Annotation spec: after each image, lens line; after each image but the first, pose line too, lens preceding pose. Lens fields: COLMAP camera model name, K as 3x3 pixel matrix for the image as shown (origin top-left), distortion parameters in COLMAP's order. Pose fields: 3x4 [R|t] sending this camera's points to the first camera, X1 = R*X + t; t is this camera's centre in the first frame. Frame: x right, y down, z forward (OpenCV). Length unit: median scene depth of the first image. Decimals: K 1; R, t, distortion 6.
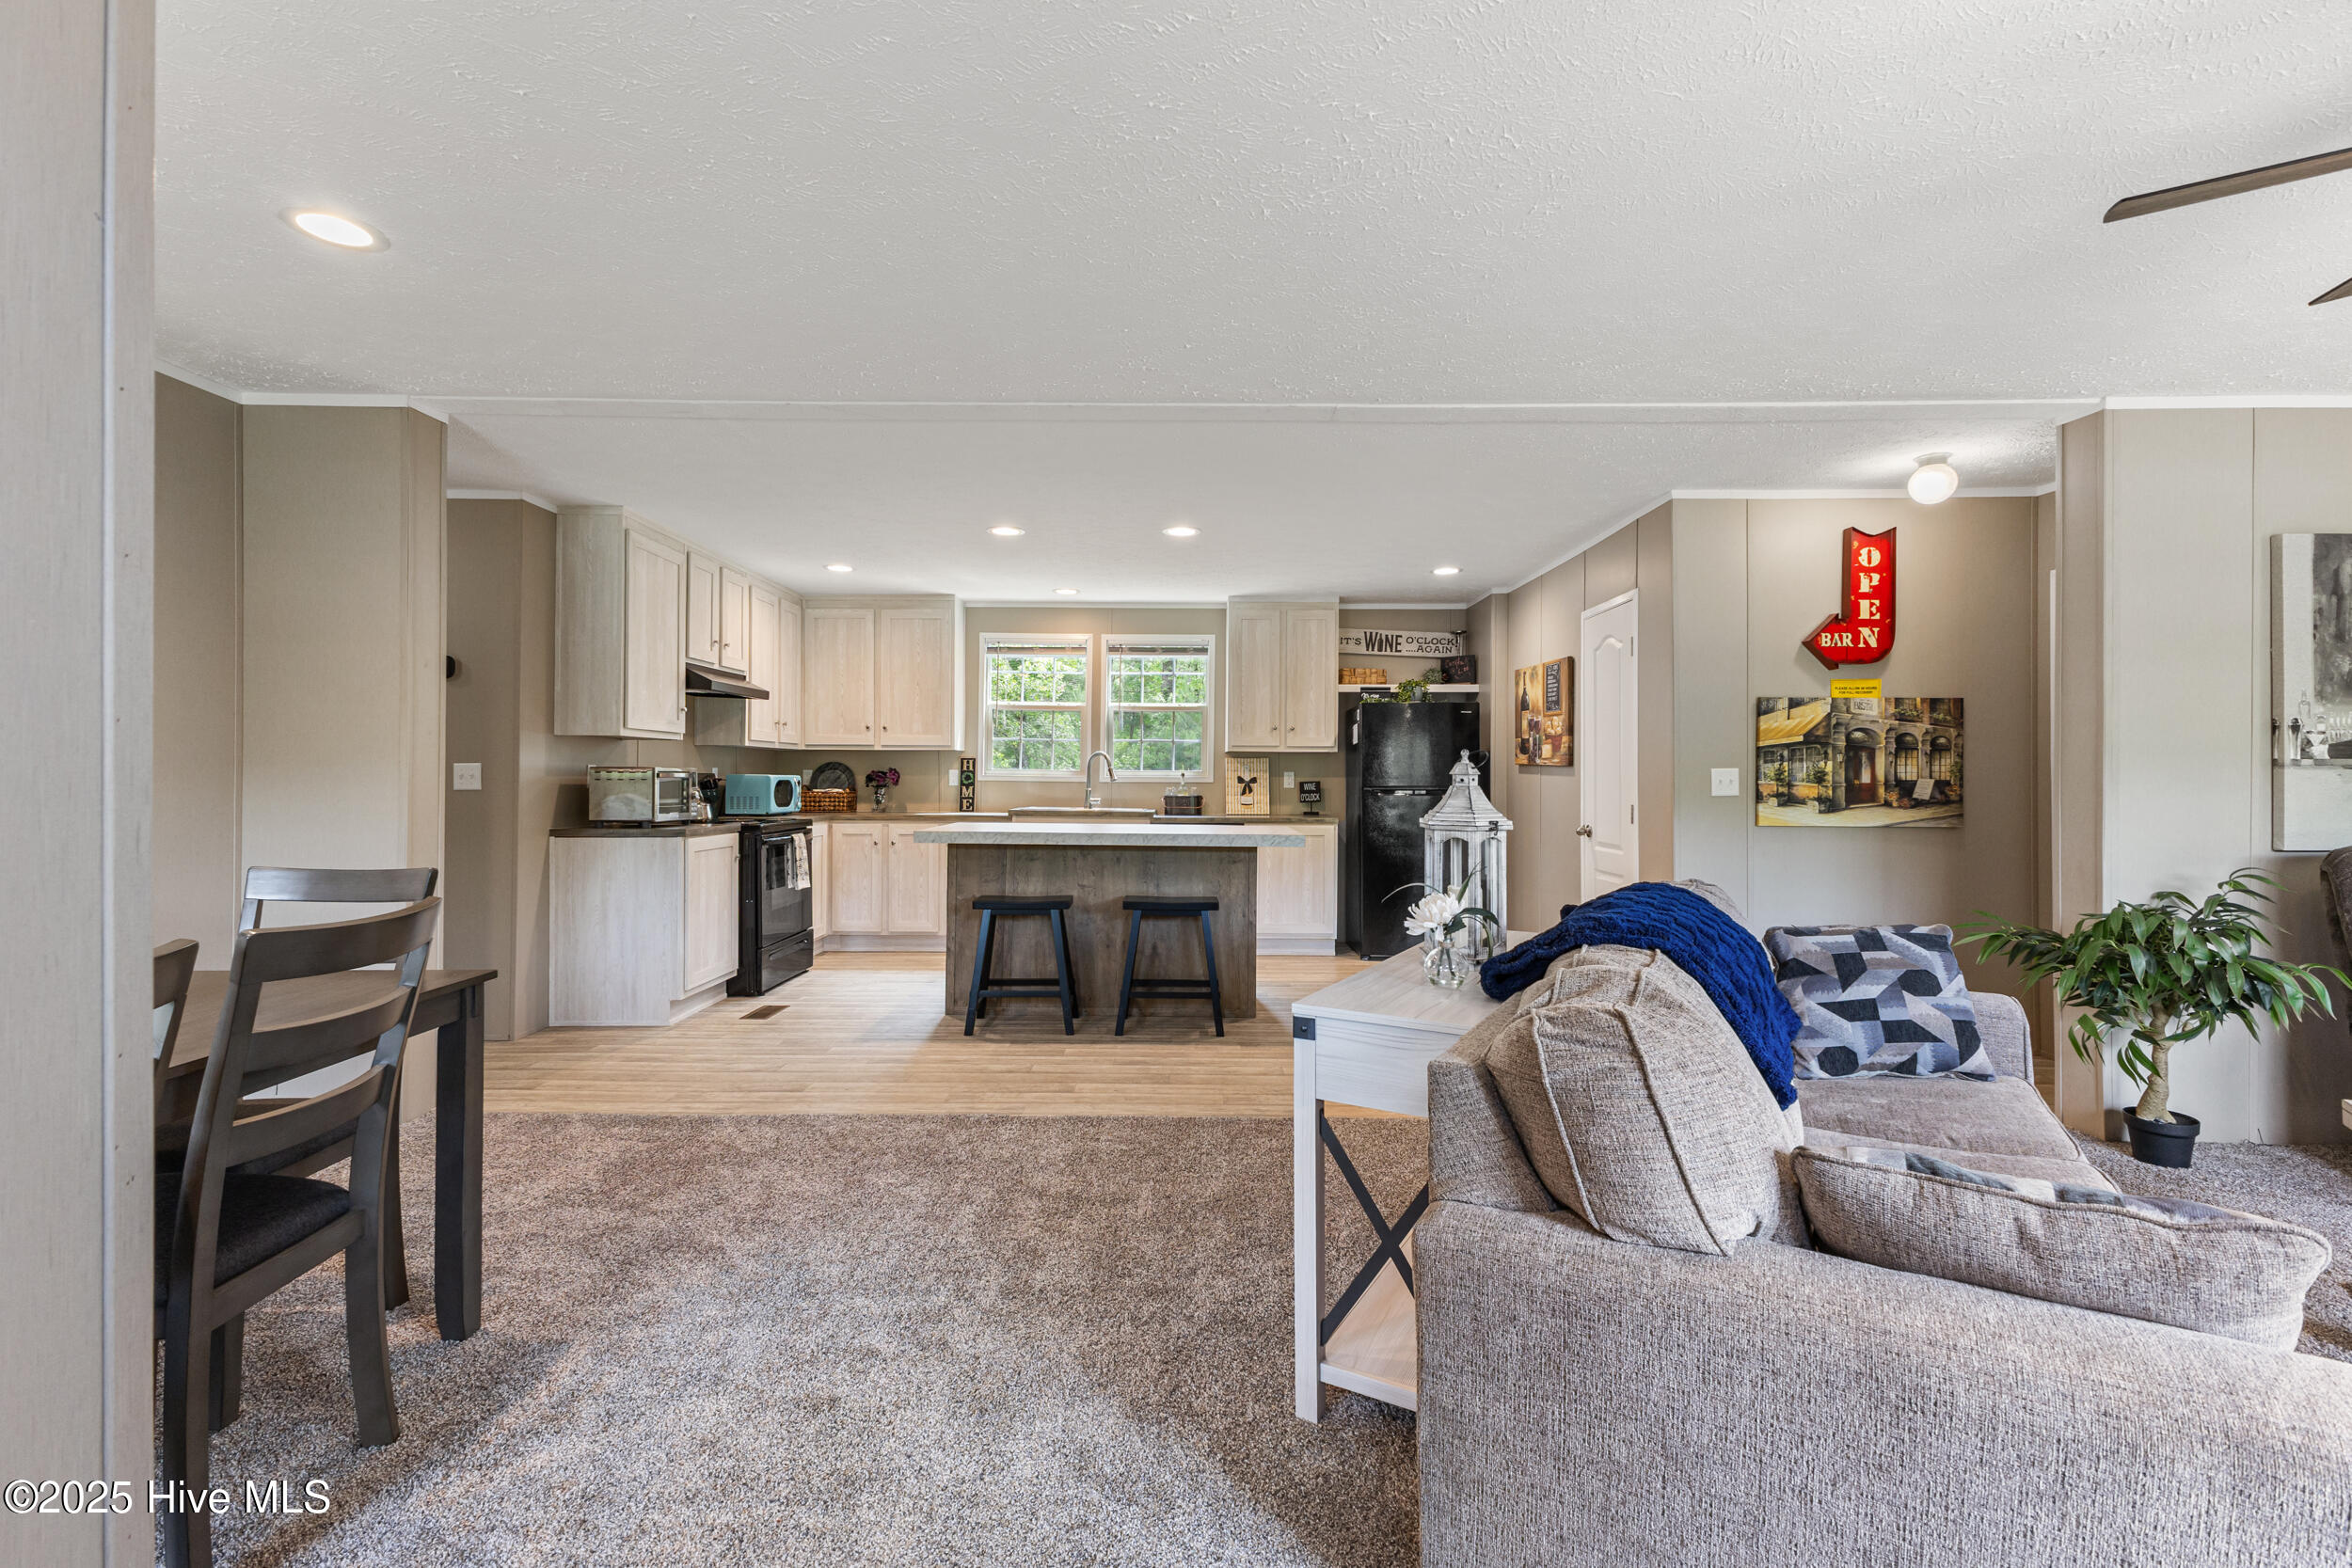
lens RADIAL K [[1017.8, 0, 1167.4], [0, 1017.8, 772.5], [0, 0, 1]] dist [0.008132, 0.000076]
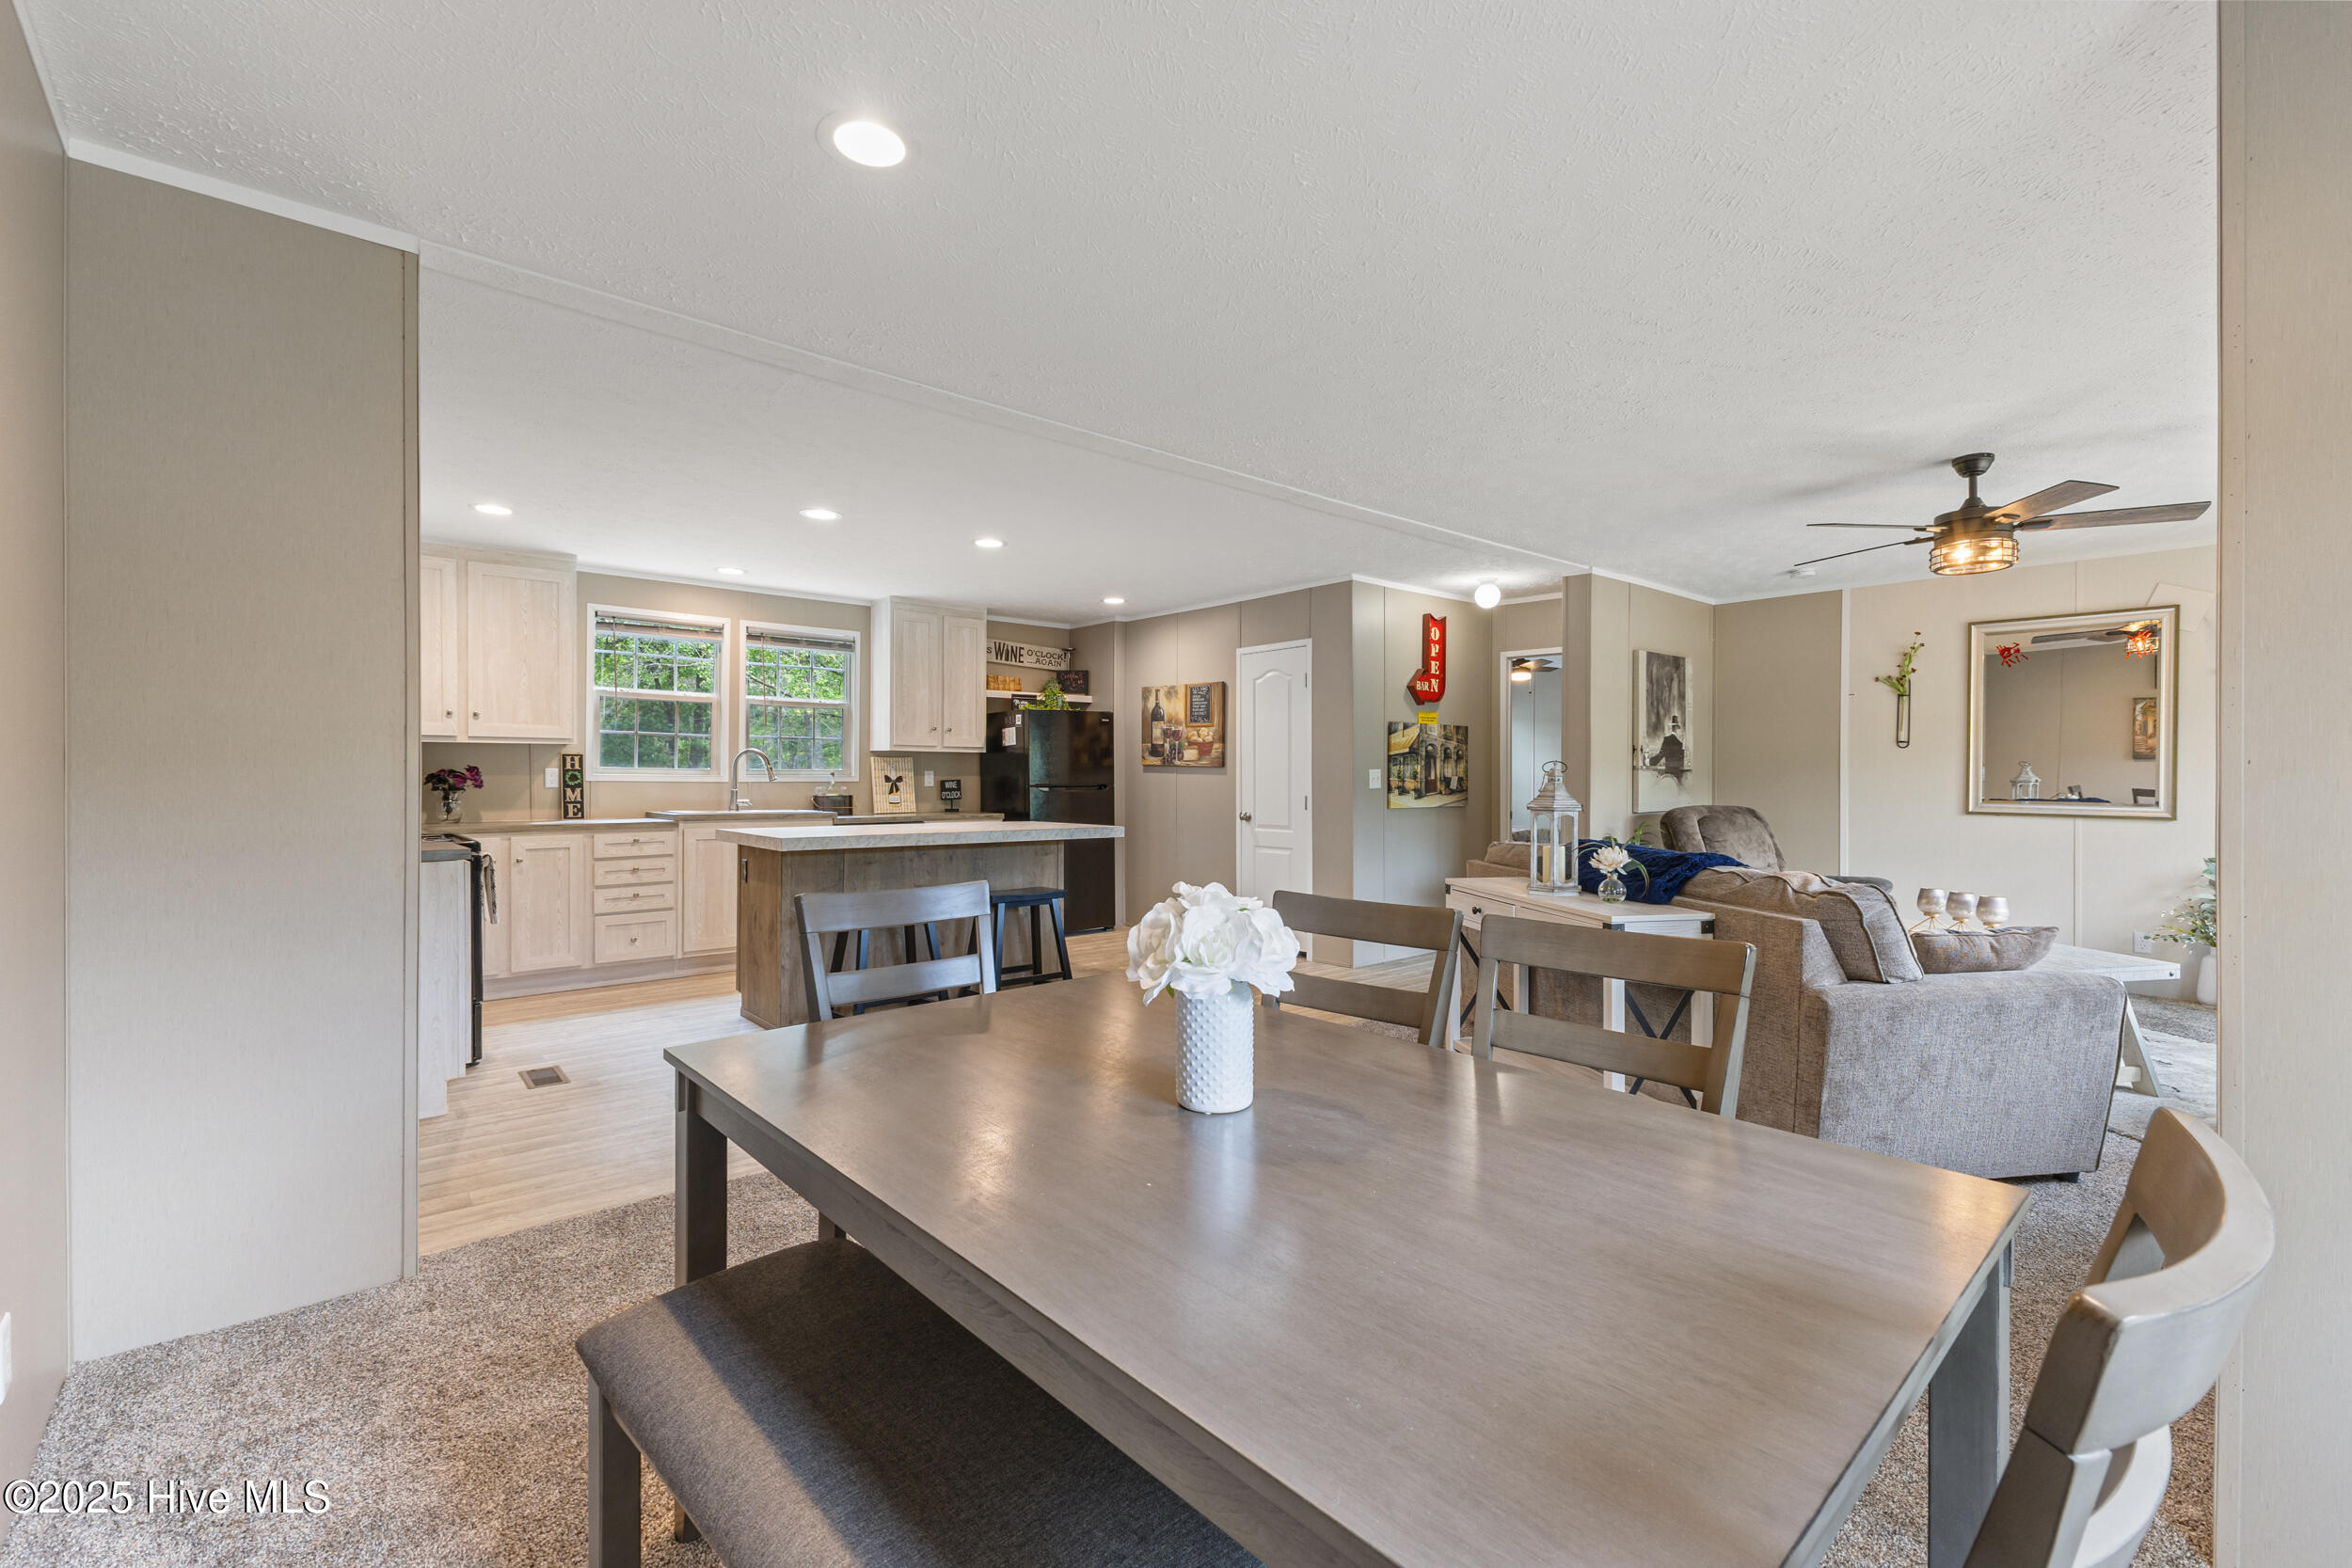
lens RADIAL K [[1017.8, 0, 1170.3], [0, 1017.8, 778.2], [0, 0, 1]] dist [0.008132, 0.000076]
pose [[0.750811, -0.004743, 0.660500, -0.504300], [-0.001338, 0.999961, 0.008701, -0.003233], [-0.660516, -0.007416, 0.750775, 0.079877]]
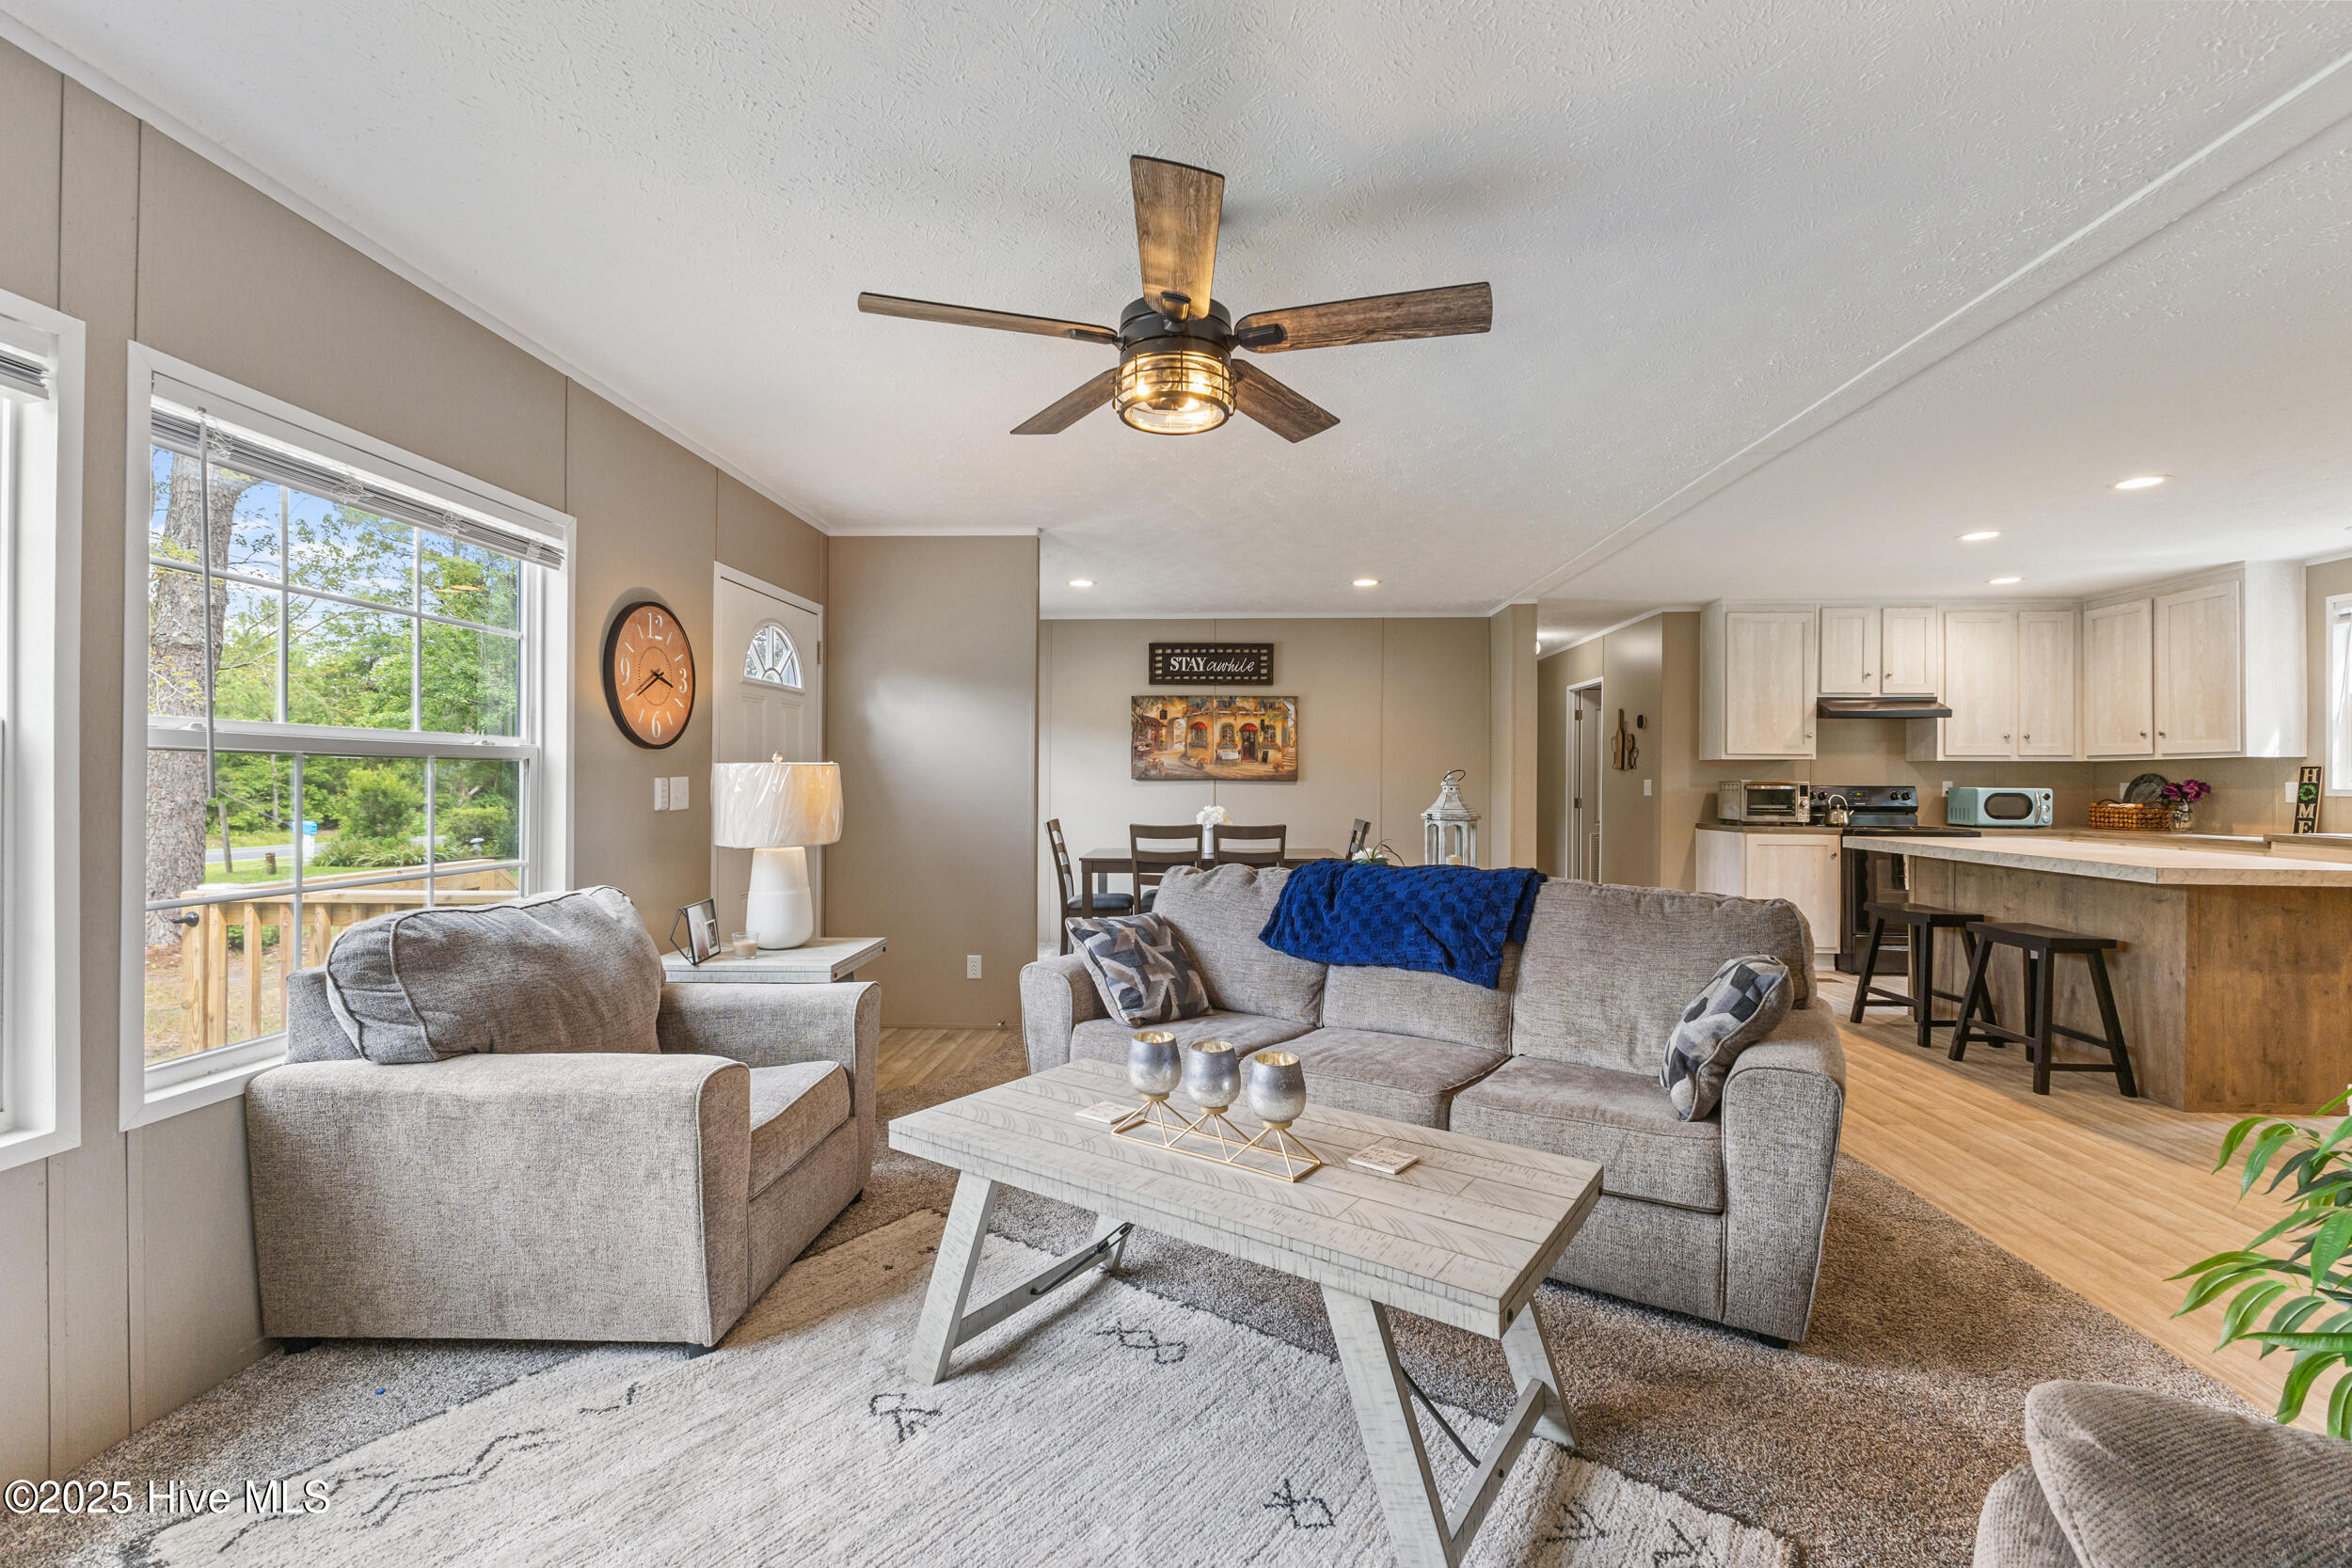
lens RADIAL K [[1017.8, 0, 1191.1], [0, 1017.8, 783.5], [0, 0, 1]] dist [0.008132, 0.000076]
pose [[-0.029415, -0.003032, -0.999563, 0.781596], [-0.000240, 0.999995, -0.003027, 0.001281], [0.999567, 0.000151, -0.029416, 0.261999]]
